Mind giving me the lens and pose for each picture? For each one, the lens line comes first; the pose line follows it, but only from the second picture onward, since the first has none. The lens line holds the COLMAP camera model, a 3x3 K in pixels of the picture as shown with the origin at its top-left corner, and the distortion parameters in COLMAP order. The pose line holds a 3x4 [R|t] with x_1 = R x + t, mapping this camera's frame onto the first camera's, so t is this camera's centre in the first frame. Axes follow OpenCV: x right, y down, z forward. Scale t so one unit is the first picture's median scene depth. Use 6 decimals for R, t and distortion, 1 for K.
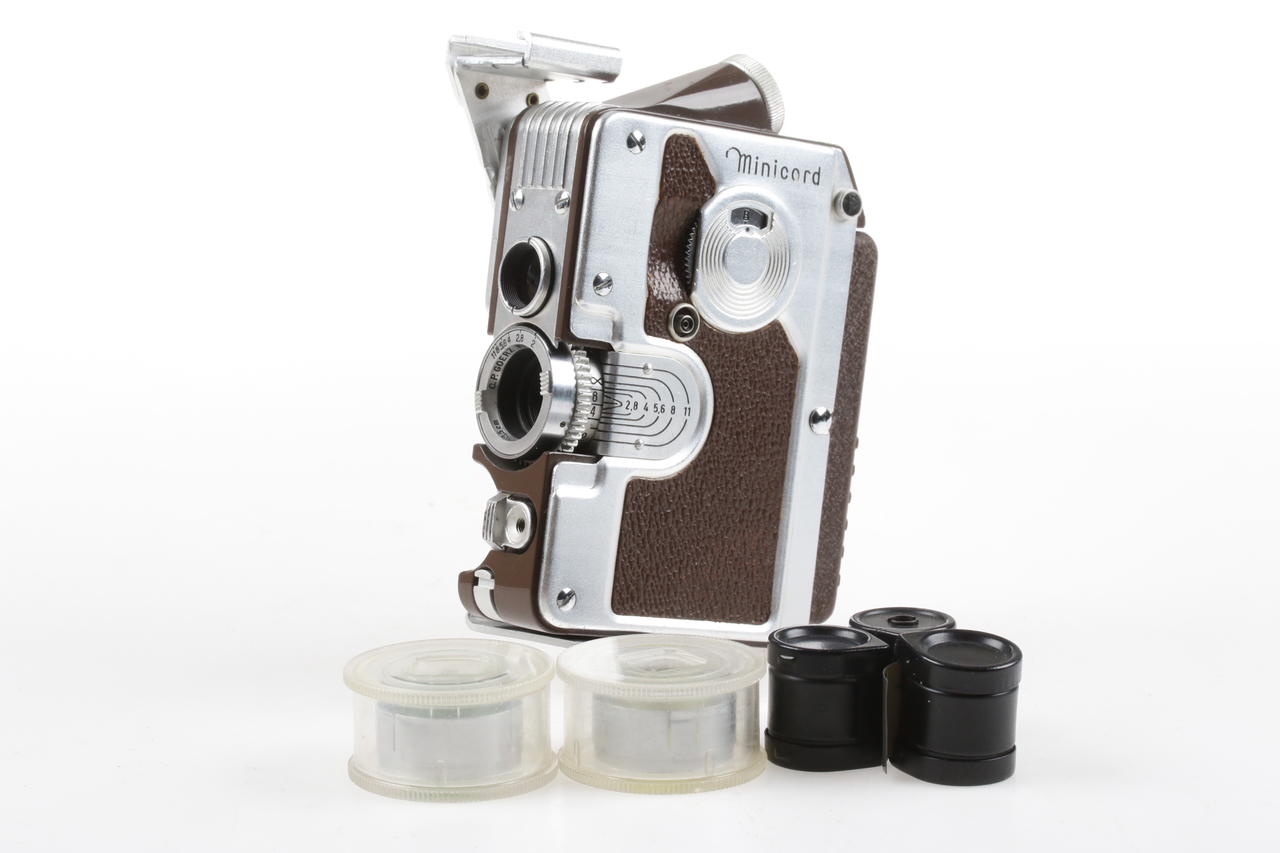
lens RADIAL K [[4222.0, 0, 640.3], [0, 4222.0, 427.6], [0, 0, 1]] dist [0.002463, 0.000000]
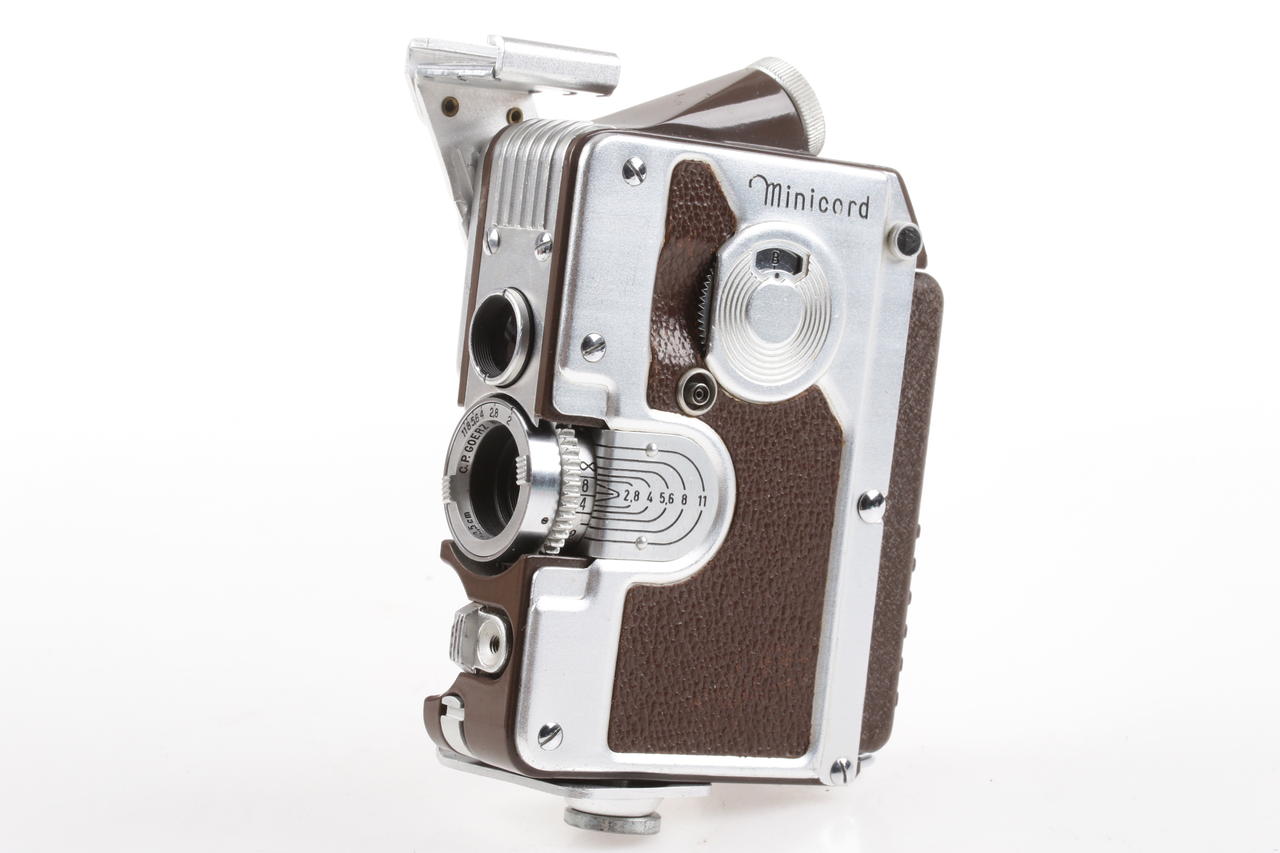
lens RADIAL K [[4222.0, 0, 638.6], [0, 4222.0, 426.1], [0, 0, 1]] dist [0.002463, 0.000000]
pose [[0.998838, -0.002162, -0.048138, 0.038017], [0.003119, 0.999799, 0.019824, -0.034330], [0.048086, -0.019951, 0.998644, 0.188473]]
